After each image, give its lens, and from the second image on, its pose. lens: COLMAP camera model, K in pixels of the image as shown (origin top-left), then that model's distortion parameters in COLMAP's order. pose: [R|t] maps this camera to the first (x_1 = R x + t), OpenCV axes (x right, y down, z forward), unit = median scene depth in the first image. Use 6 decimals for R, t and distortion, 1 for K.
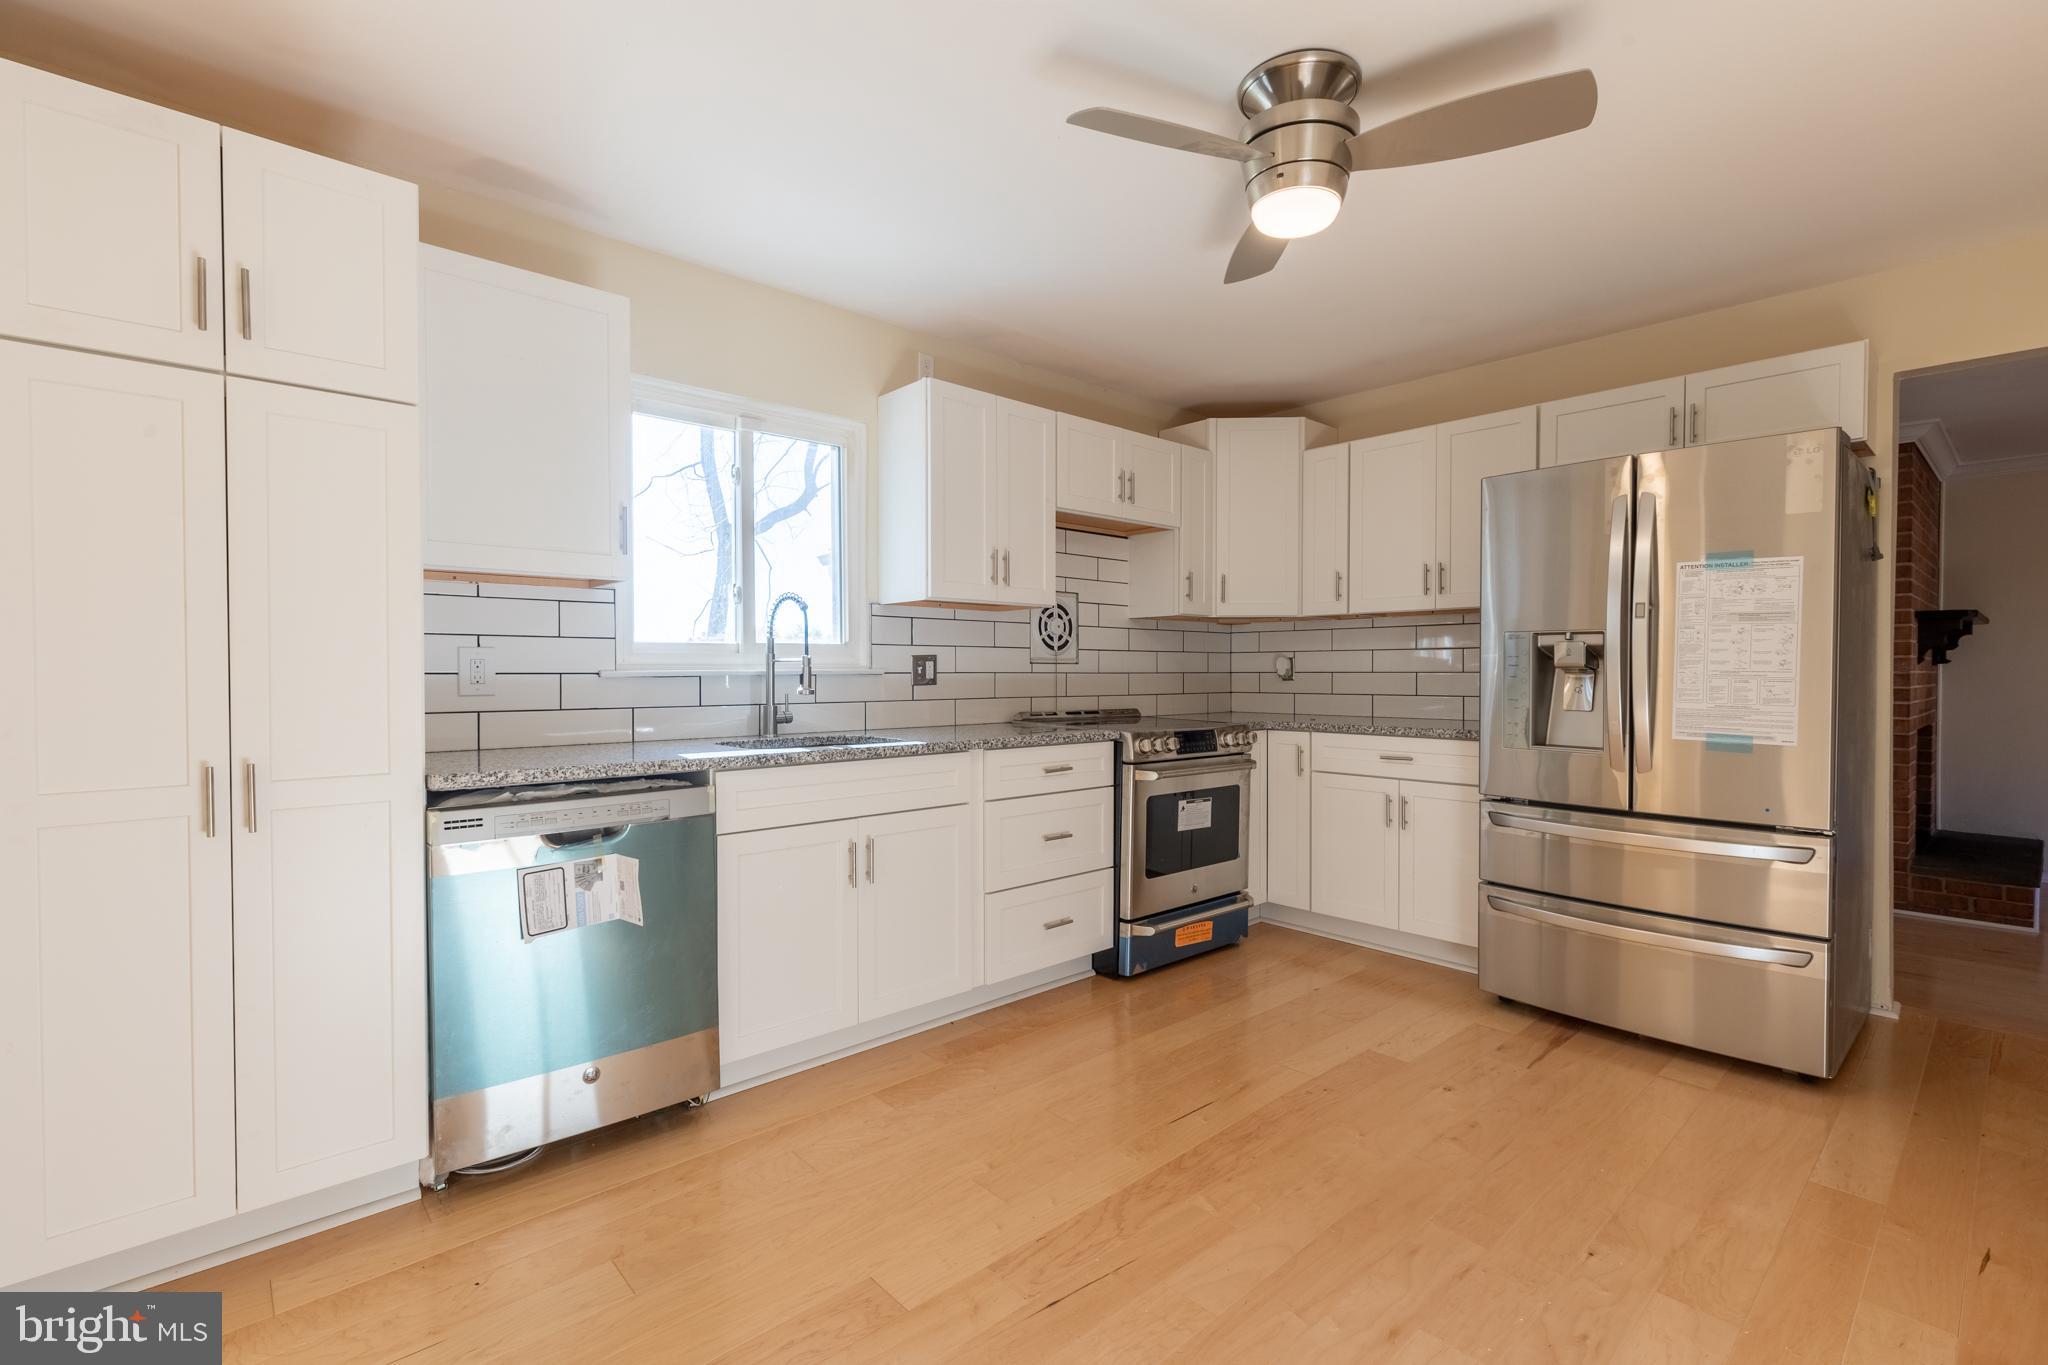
lens RADIAL K [[912.5, 0, 1039.5], [0, 912.5, 682.2], [0, 0, 1]] dist [-0.000484, -0.000265]
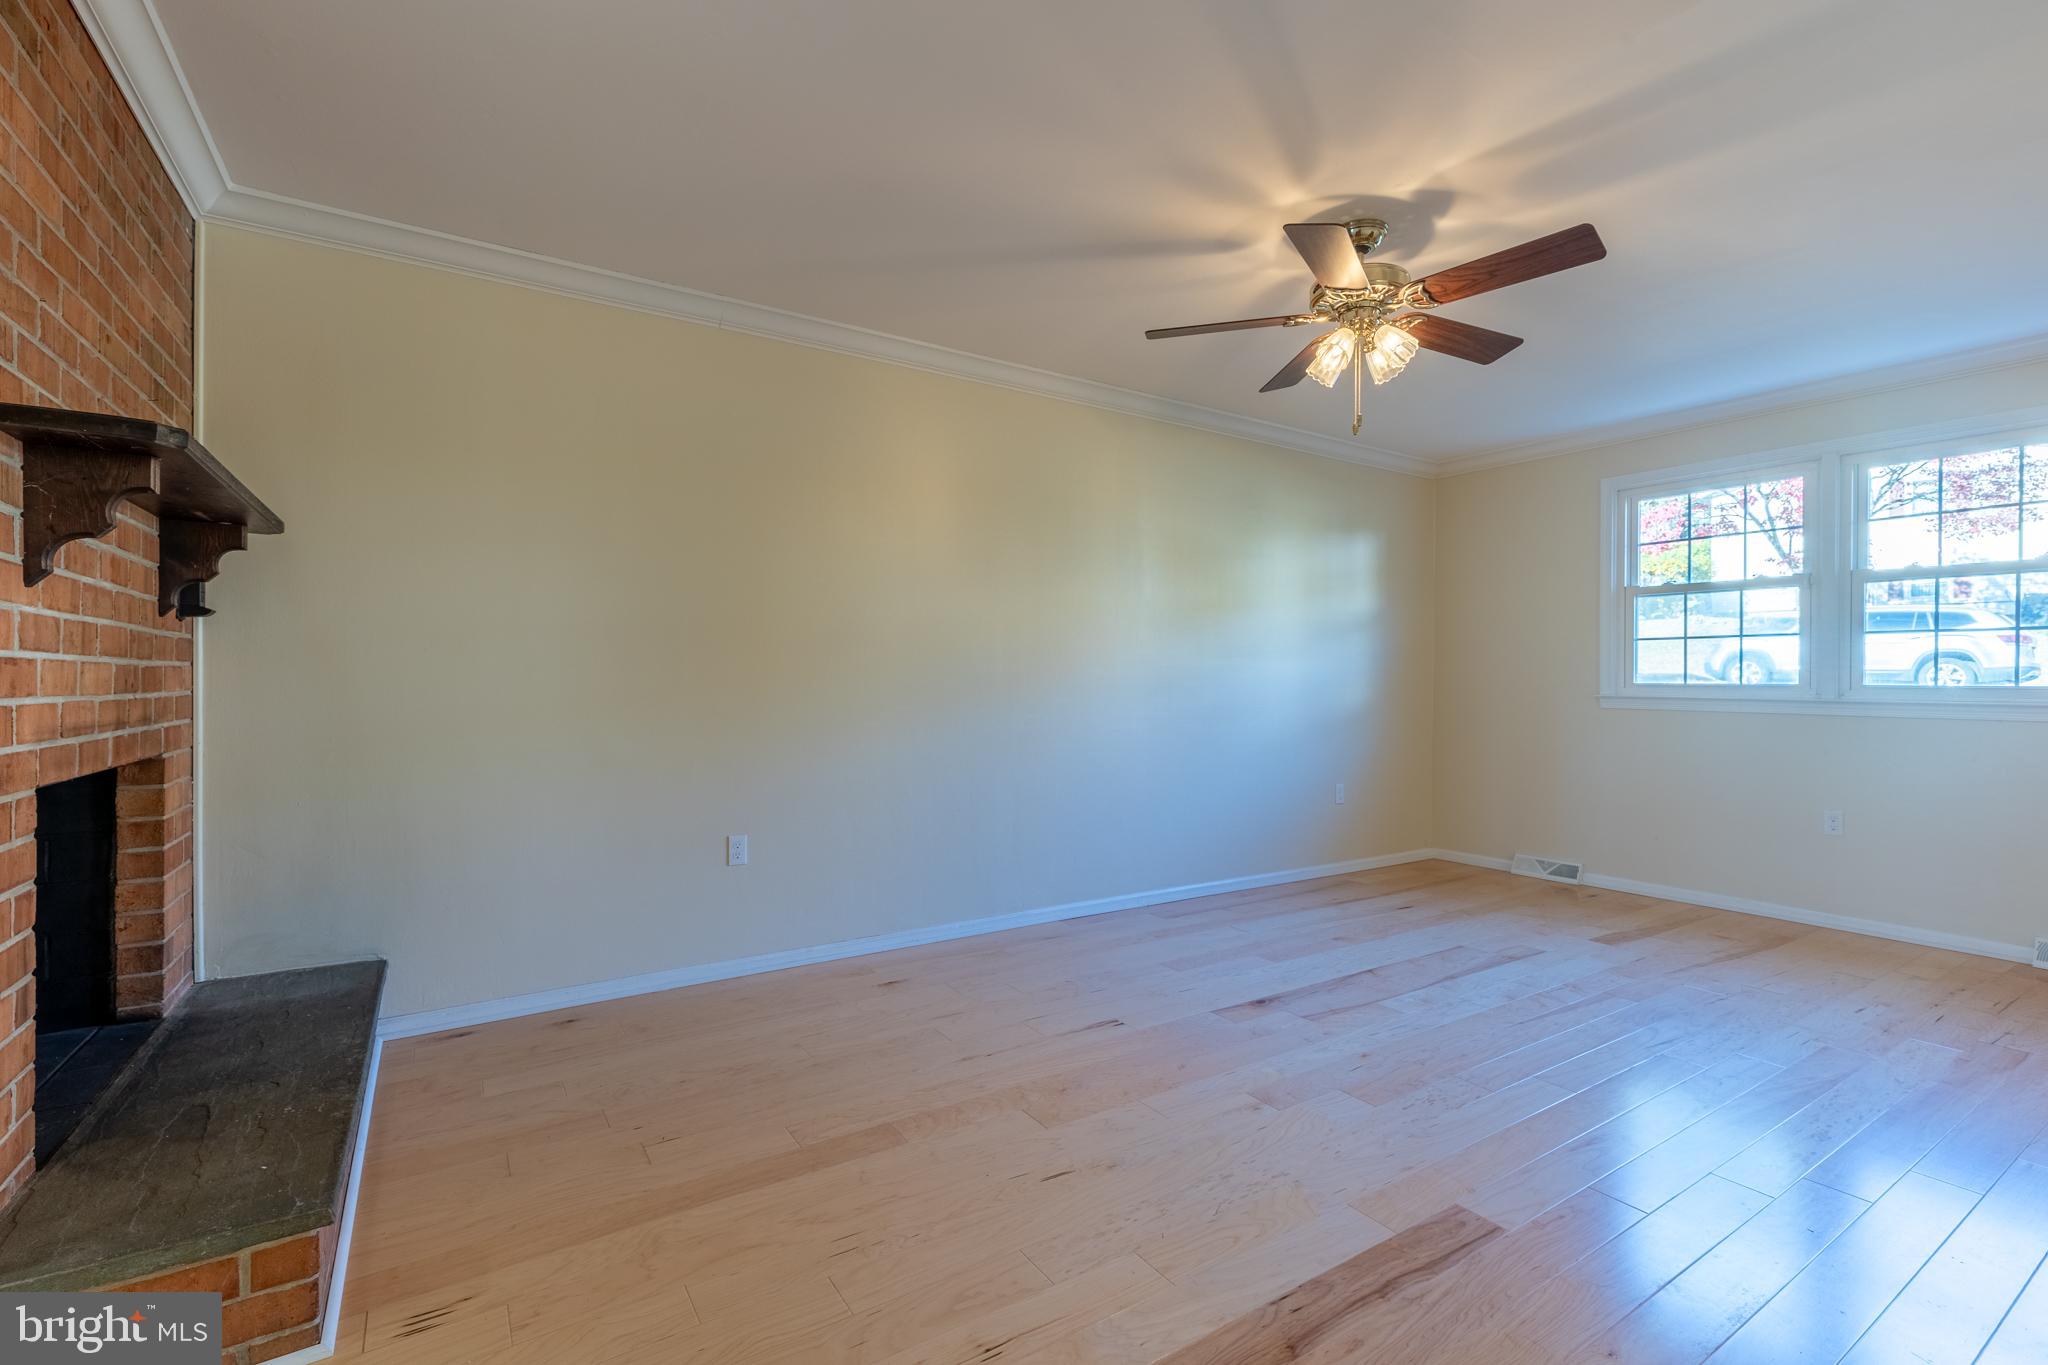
lens RADIAL K [[912.5, 0, 1039.5], [0, 912.5, 682.2], [0, 0, 1]] dist [-0.000484, -0.000265]
pose [[0.154262, 0.000154, 0.988030, 0.641389], [0.008320, 0.999964, -0.001455, 0.016039], [-0.987995, 0.008444, 0.154255, 0.547348]]
